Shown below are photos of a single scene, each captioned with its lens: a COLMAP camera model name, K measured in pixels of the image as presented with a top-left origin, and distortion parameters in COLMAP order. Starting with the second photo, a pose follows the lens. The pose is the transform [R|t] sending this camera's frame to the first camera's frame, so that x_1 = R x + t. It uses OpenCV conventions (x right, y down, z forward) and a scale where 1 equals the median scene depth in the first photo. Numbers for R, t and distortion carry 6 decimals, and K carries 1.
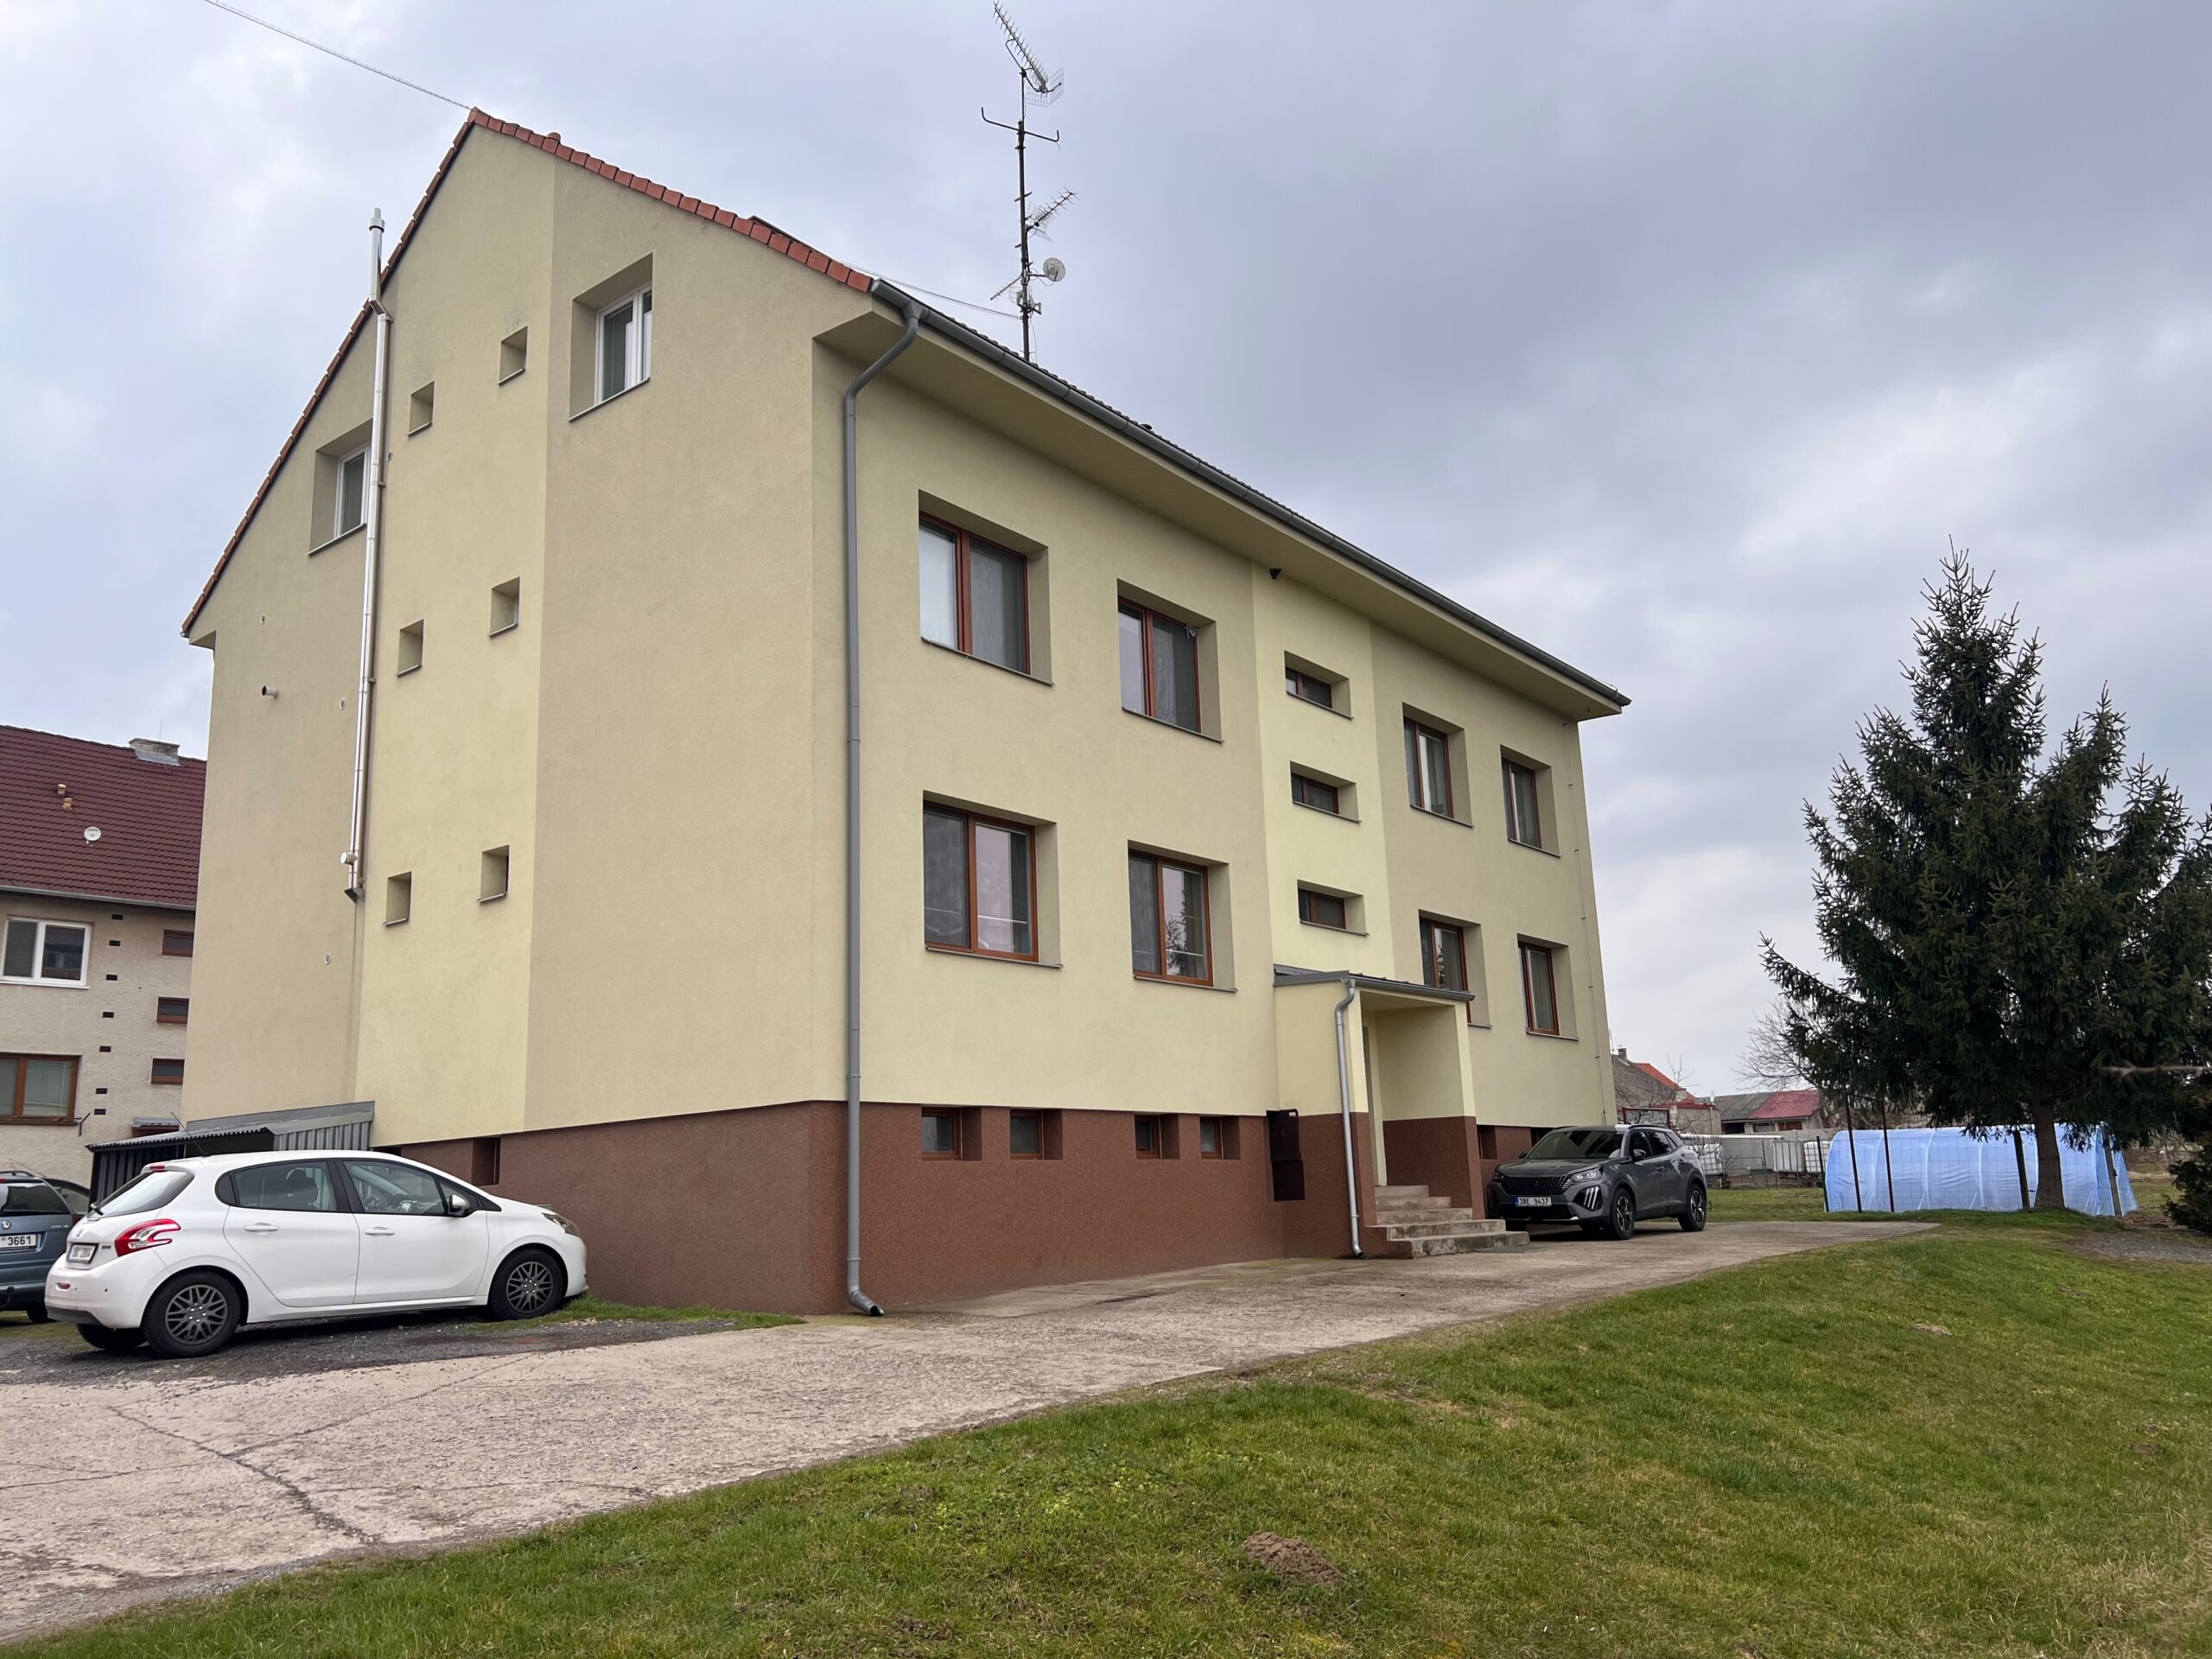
lens RADIAL K [[1654.8, 0, 1099.2], [0, 1654.8, 836.7], [0, 0, 1]] dist [0.056096, -0.056844]
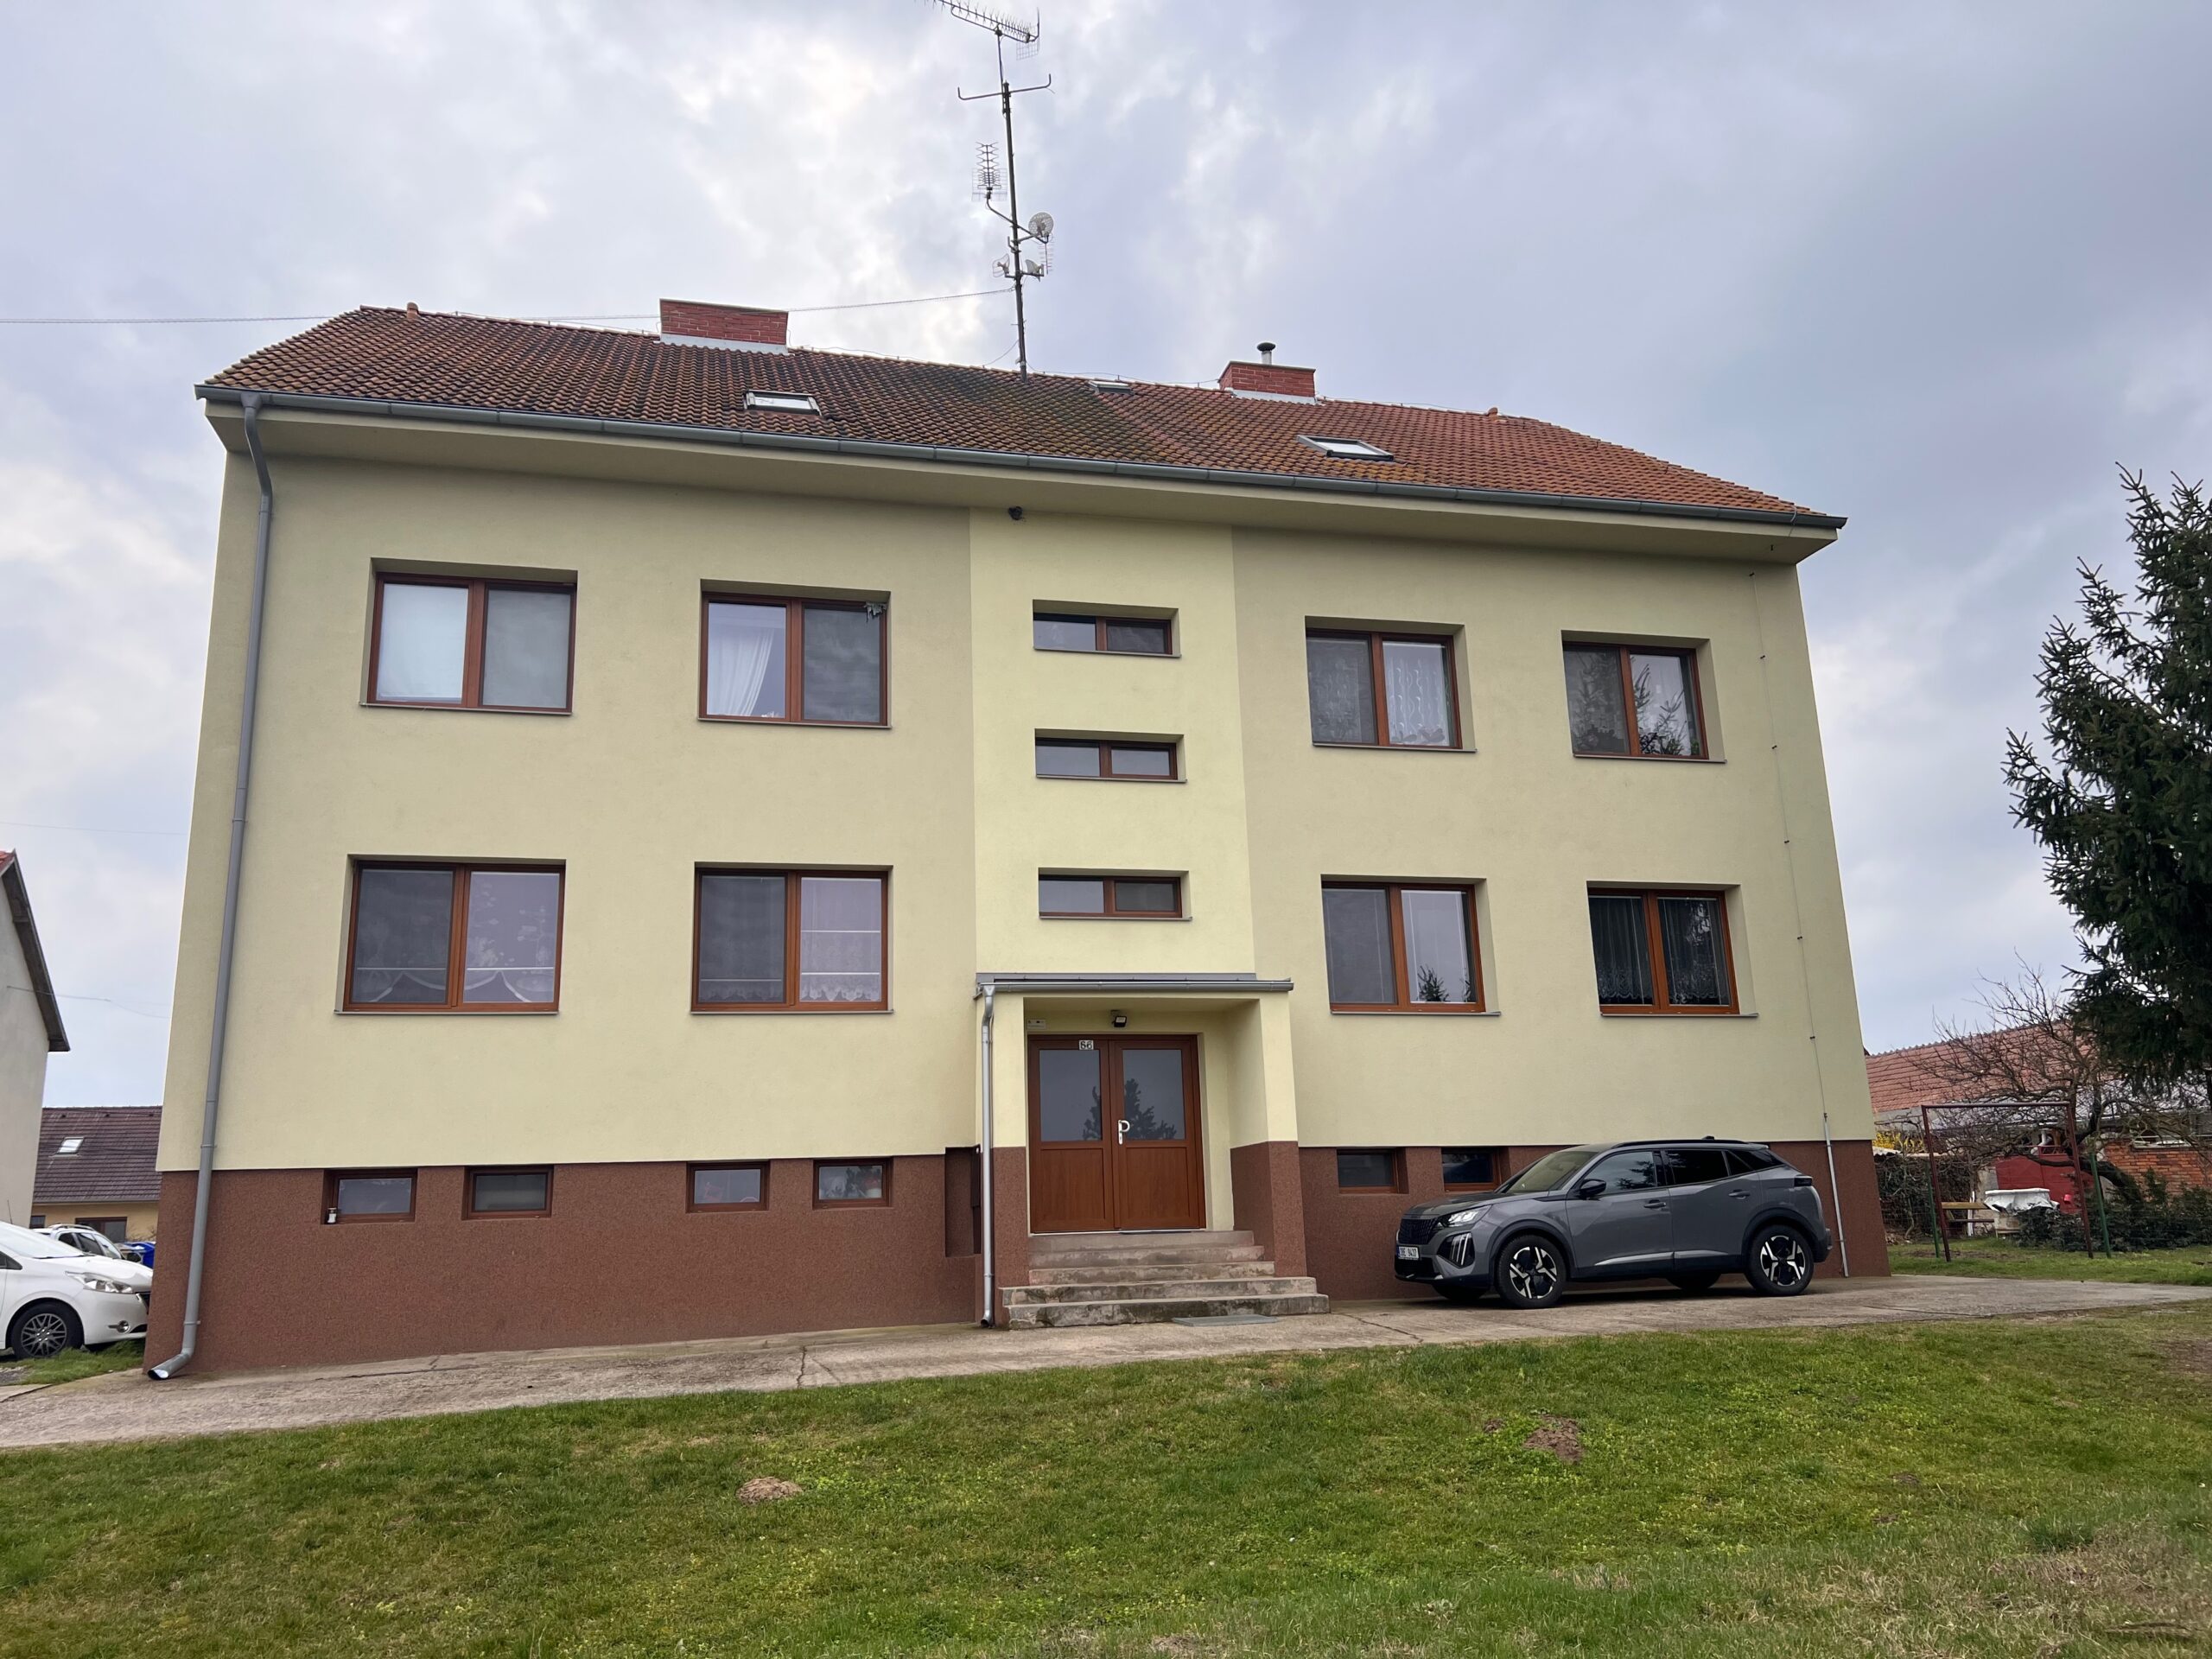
lens RADIAL K [[1654.8, 0, 1108.2], [0, 1654.8, 833.6], [0, 0, 1]] dist [0.056096, -0.056844]
pose [[0.788207, -0.139848, -0.599310, 0.600025], [0.137235, 0.989258, -0.050352, 0.051439], [0.599913, -0.042559, 0.798932, 0.321806]]
